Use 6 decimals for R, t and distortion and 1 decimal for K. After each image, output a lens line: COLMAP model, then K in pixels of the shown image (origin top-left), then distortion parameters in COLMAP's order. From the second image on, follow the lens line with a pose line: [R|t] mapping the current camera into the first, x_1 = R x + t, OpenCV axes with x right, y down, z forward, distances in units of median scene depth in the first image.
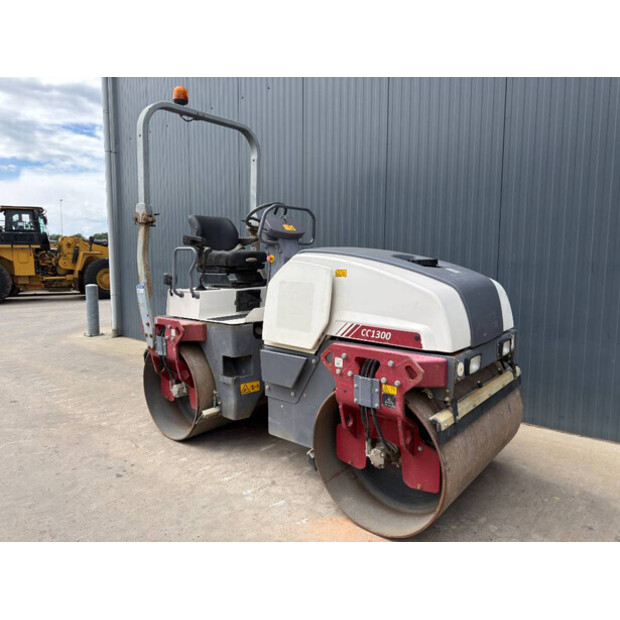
lens RADIAL K [[421.9, 0, 308.3], [0, 421.9, 307.1], [0, 0, 1]] dist [0.001094, -0.002735]
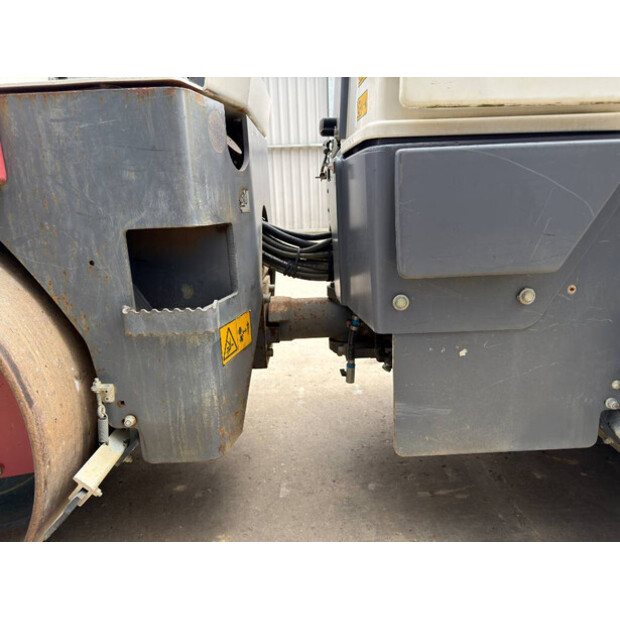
lens RADIAL K [[434.1, 0, 310.1], [0, 434.1, 311.0], [0, 0, 1]] dist [0.060841, -0.064890]
pose [[0.788739, -0.175462, 0.589155, -0.319616], [0.107738, 0.983022, 0.148528, 0.155512], [-0.605214, -0.053675, 0.794251, 0.847628]]
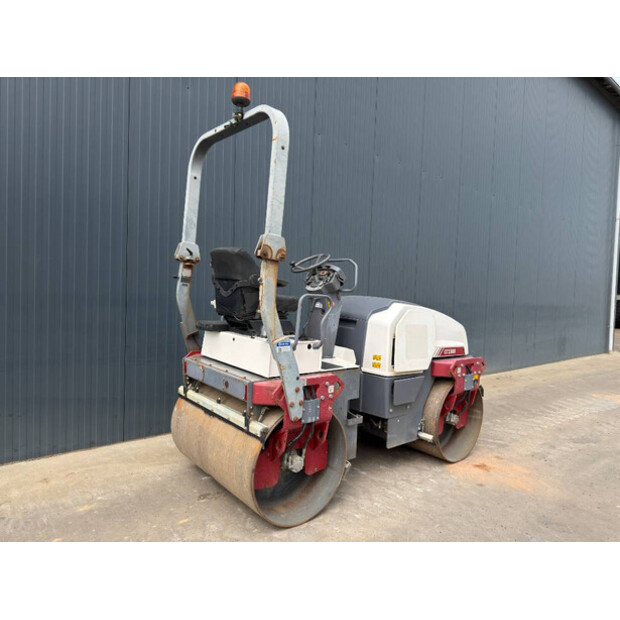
lens RADIAL K [[434.1, 0, 324.0], [0, 434.1, 319.9], [0, 0, 1]] dist [0.060841, -0.064890]
pose [[0.199973, -0.056275, 0.978184, -1.439466], [0.063897, 0.996973, 0.044293, -0.152639], [-0.977716, 0.053645, 0.202964, 0.959179]]
